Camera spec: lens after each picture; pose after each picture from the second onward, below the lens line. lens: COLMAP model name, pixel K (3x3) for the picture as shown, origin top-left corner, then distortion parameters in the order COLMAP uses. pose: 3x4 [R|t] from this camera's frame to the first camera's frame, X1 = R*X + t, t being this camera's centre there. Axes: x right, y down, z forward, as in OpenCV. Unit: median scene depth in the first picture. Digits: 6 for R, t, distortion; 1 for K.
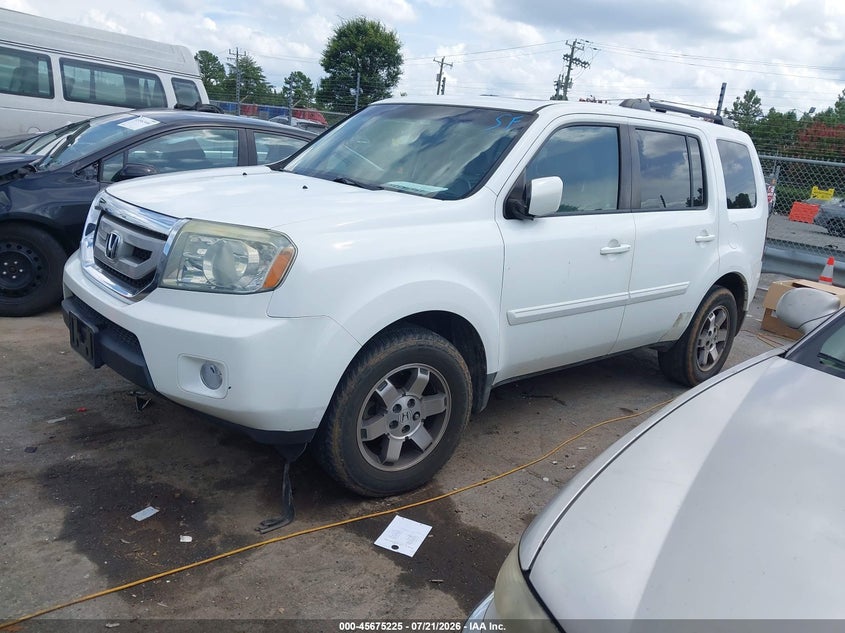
lens RADIAL K [[645.8, 0, 432.5], [0, 645.8, 317.6], [0, 0, 1]] dist [0.000357, -0.001203]
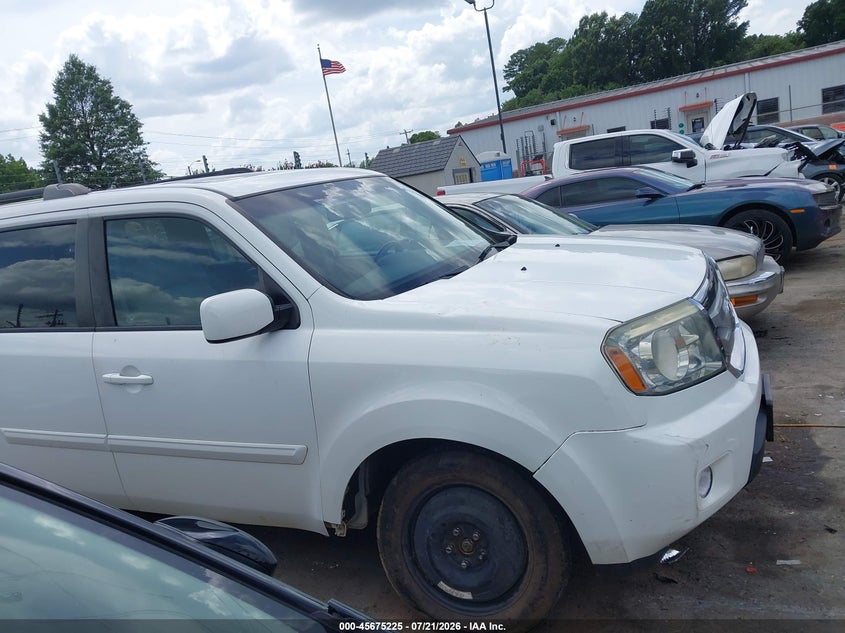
lens RADIAL K [[645.8, 0, 432.5], [0, 645.8, 317.6], [0, 0, 1]] dist [0.000357, -0.001203]
pose [[-0.380122, -0.257475, 0.888377, -1.299290], [0.330979, 0.859009, 0.390584, -0.689282], [-0.863690, 0.442504, -0.241310, 1.787829]]
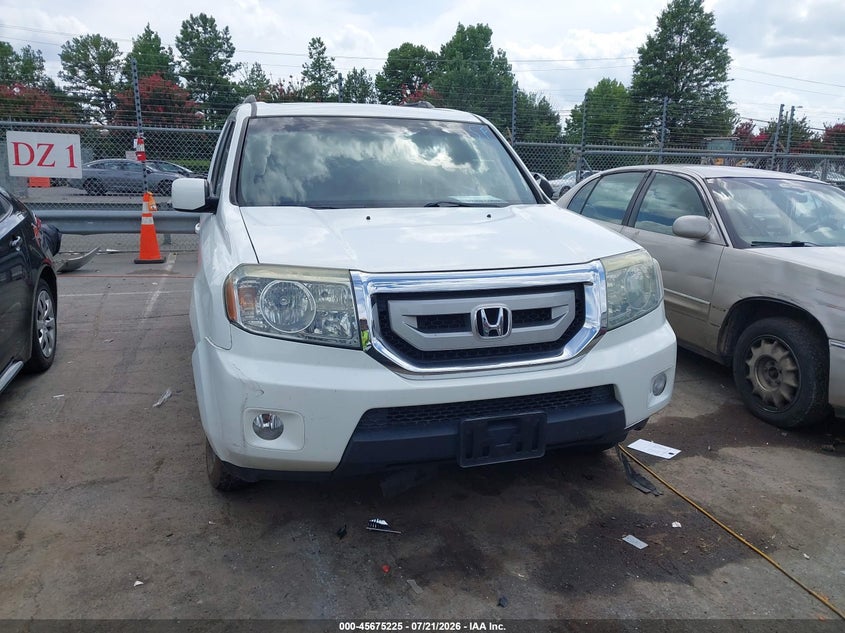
lens RADIAL K [[645.8, 0, 432.5], [0, 645.8, 317.6], [0, 0, 1]] dist [0.000357, -0.001203]
pose [[0.451247, -0.323547, 0.831681, -1.357954], [0.275673, 0.936919, 0.214914, -0.354732], [-0.848753, 0.132292, 0.511974, 0.703239]]
